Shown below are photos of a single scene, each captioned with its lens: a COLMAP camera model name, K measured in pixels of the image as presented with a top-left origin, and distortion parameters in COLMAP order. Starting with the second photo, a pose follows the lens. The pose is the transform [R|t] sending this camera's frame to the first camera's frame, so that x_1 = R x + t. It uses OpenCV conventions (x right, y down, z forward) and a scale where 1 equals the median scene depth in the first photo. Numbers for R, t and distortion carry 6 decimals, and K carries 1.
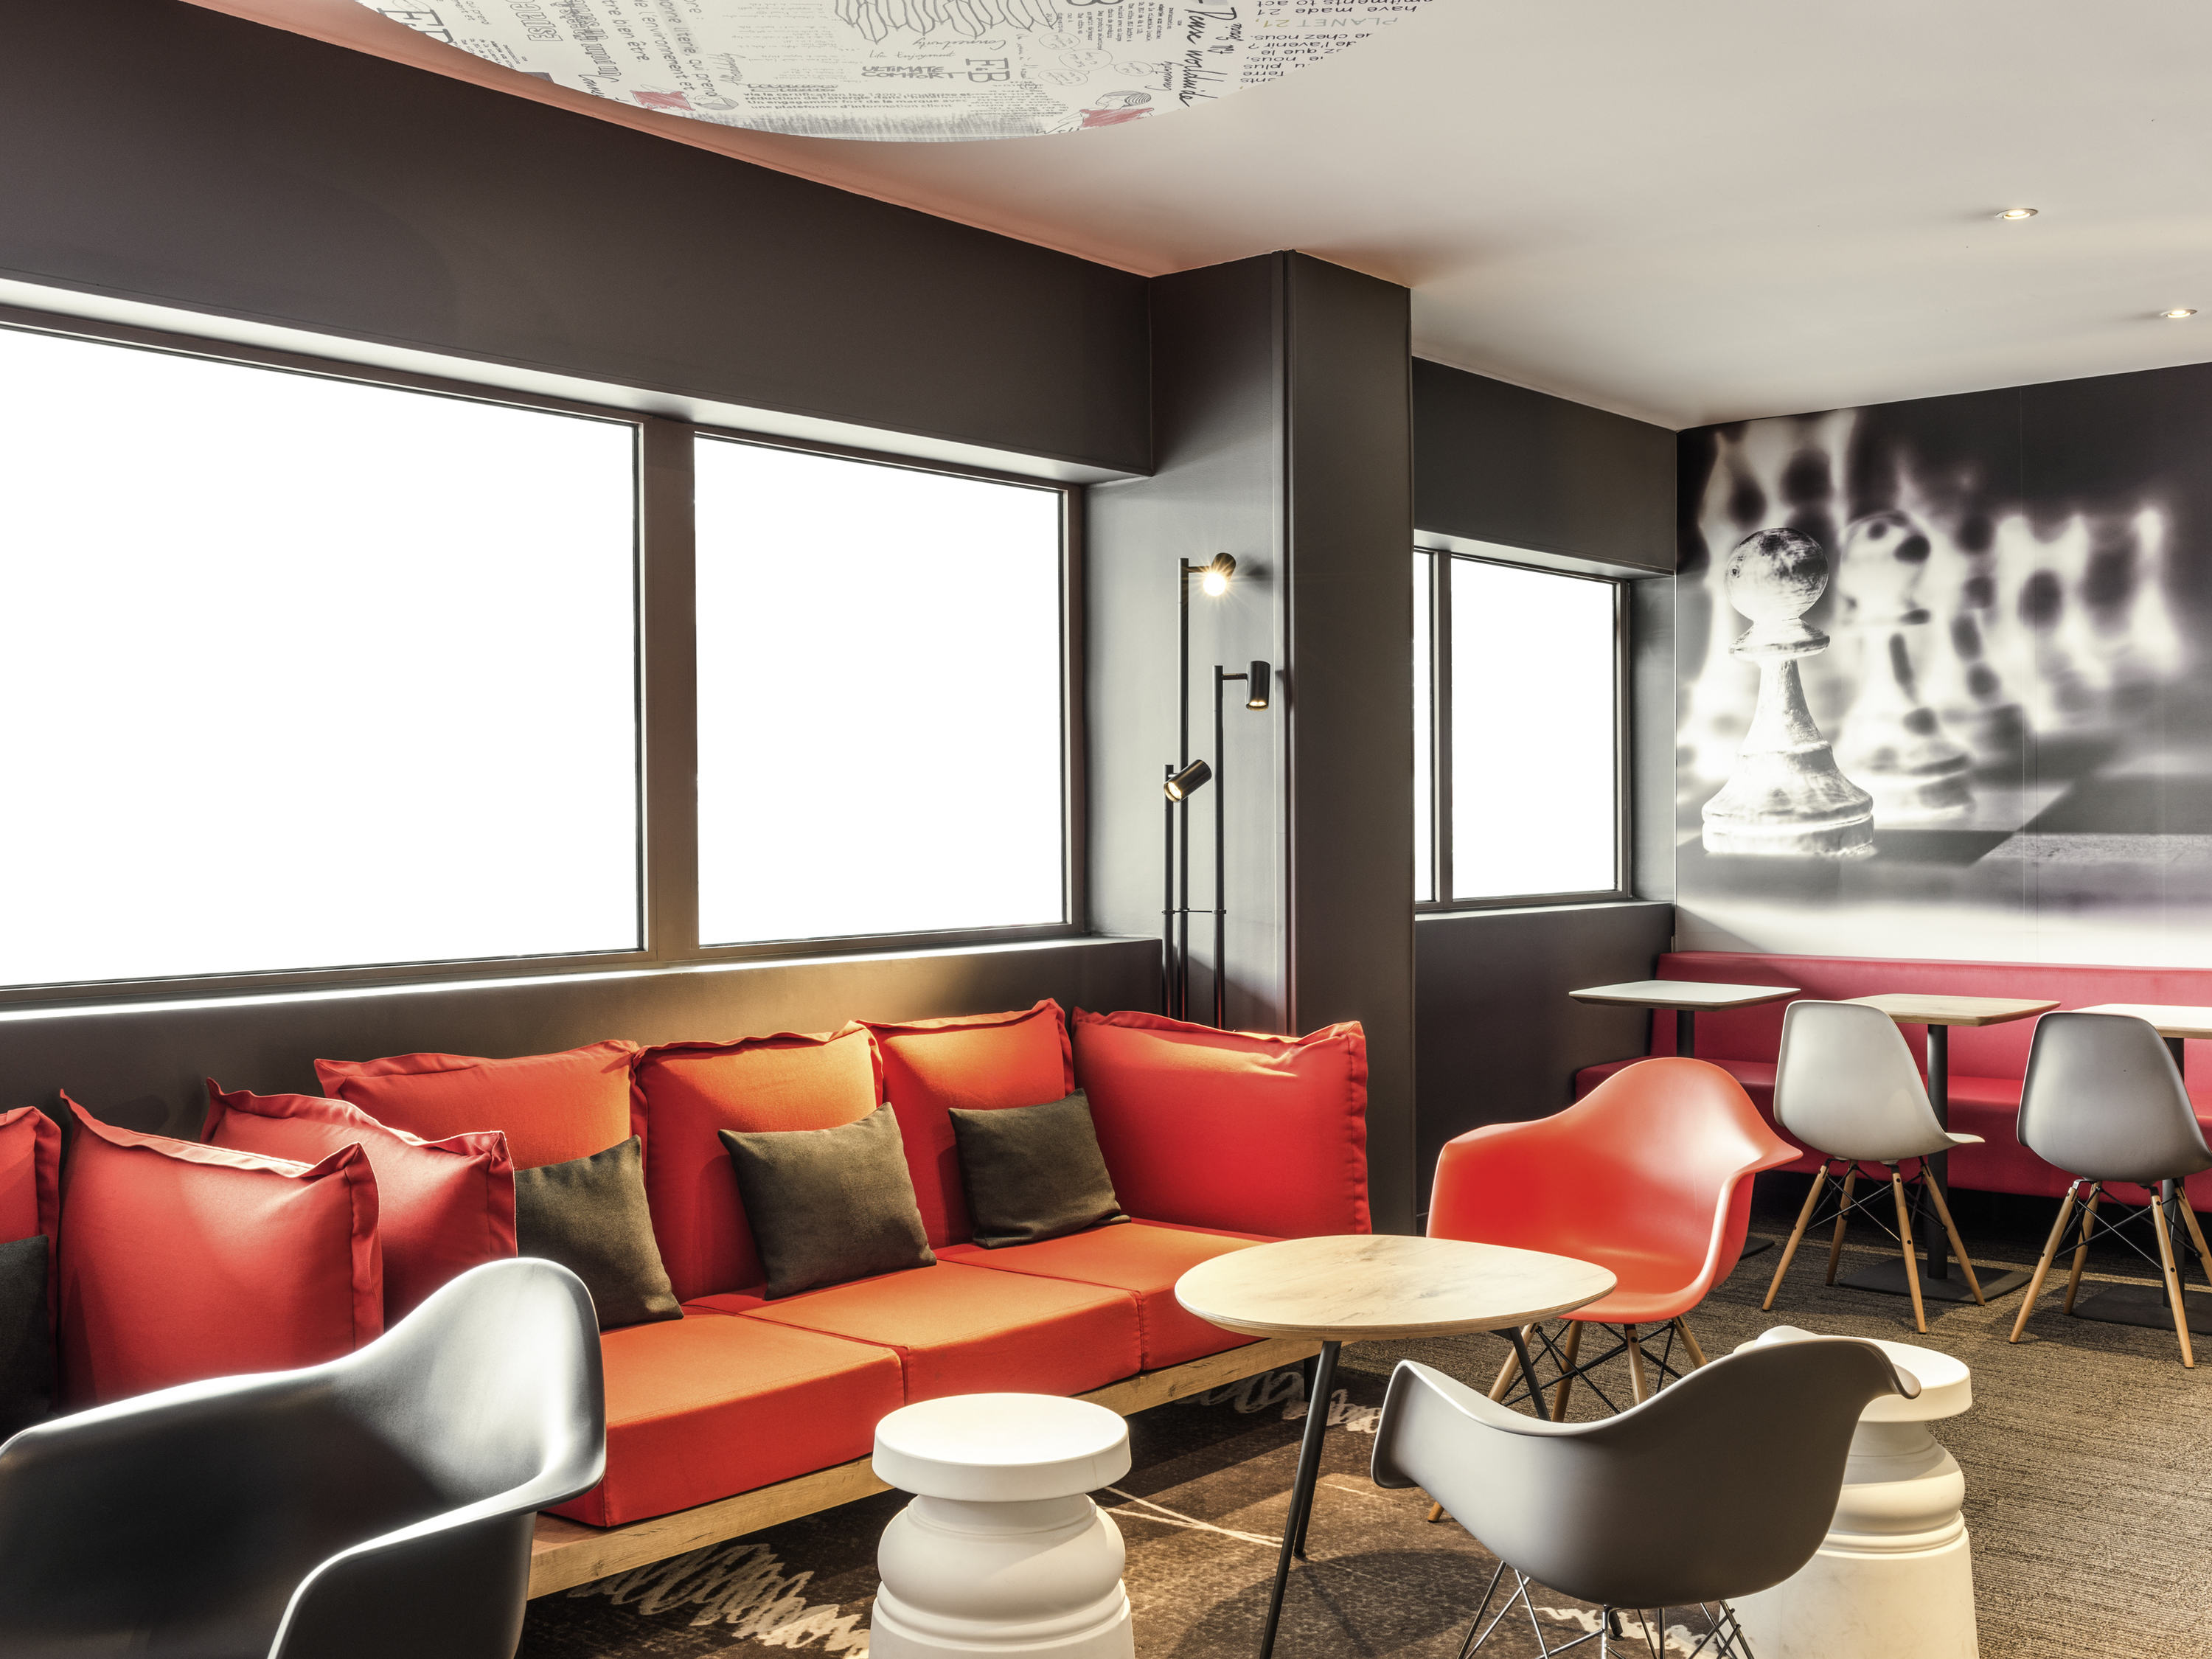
lens RADIAL K [[2223.1, 0, 1105.6], [0, 2223.1, 829.6], [0, 0, 1]] dist [-0.003062, 0.000000]
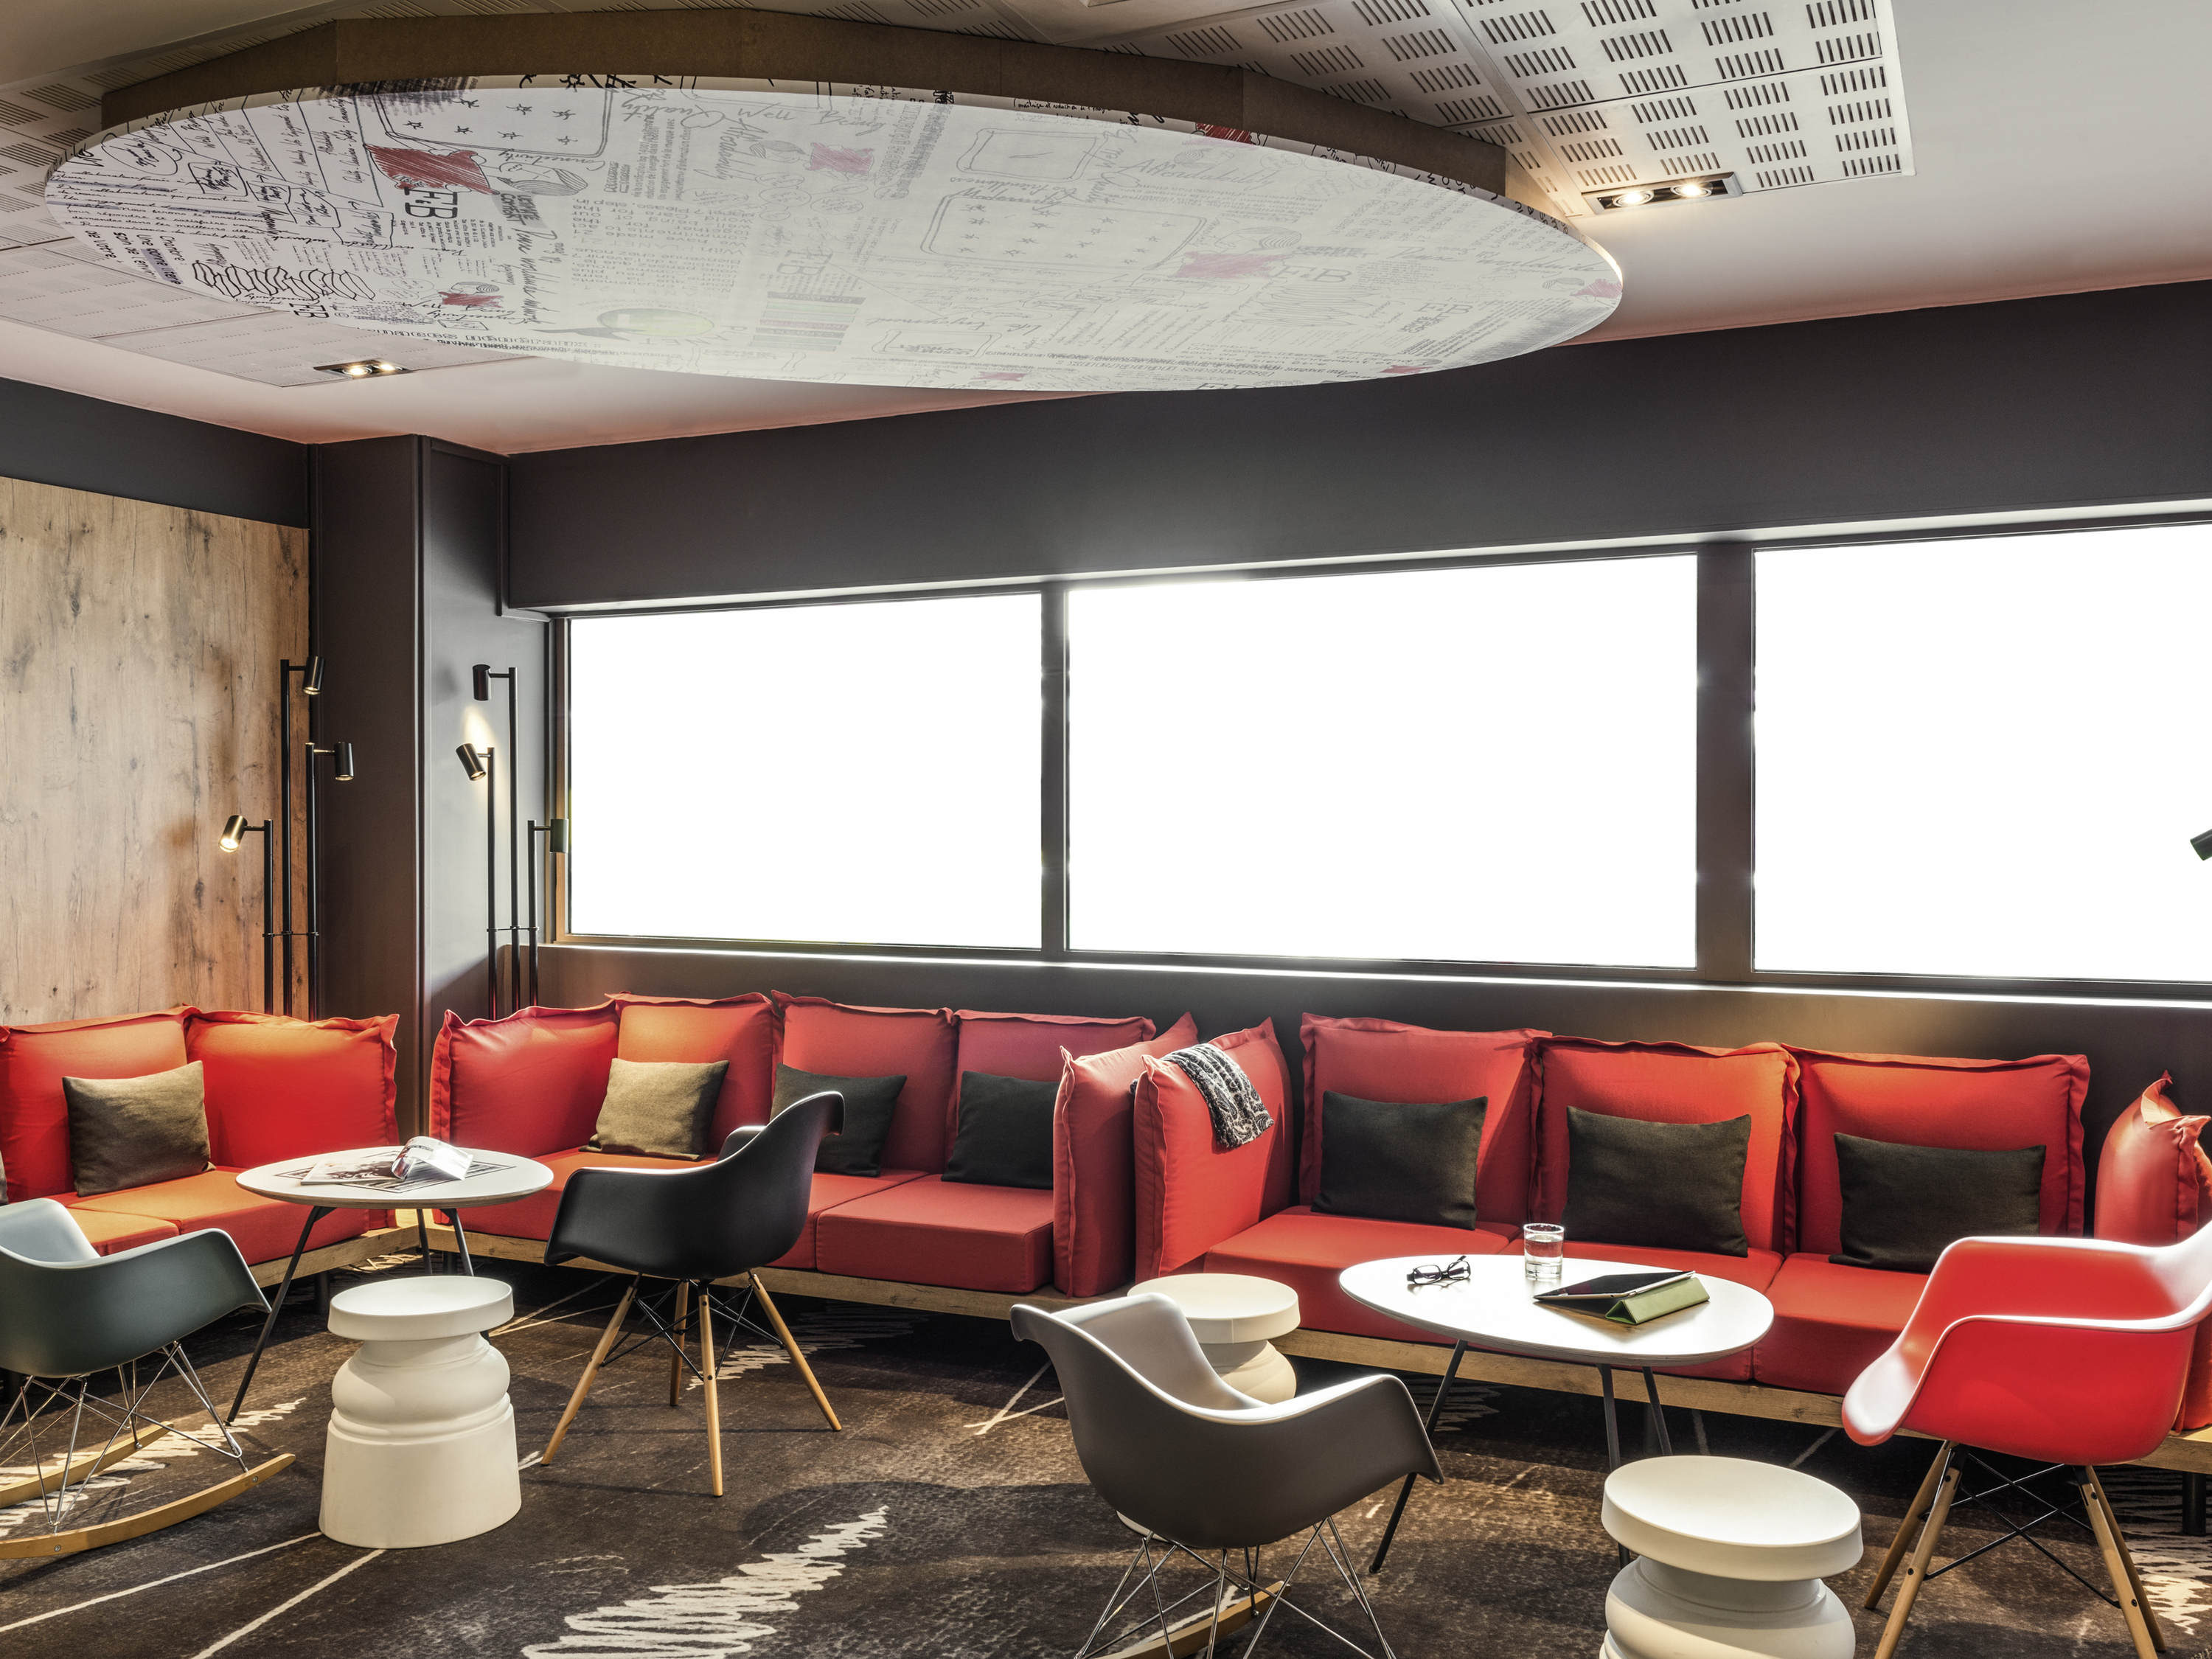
lens RADIAL K [[1953.5, 0, 1105.3], [0, 1953.5, 828.2], [0, 0, 1]] dist [0.001852, 0.003408]
pose [[0.269139, 0.010798, -0.963041, 0.776694], [-0.007529, 0.999930, 0.009107, -0.033639], [0.963072, 0.004800, 0.269202, 0.383227]]
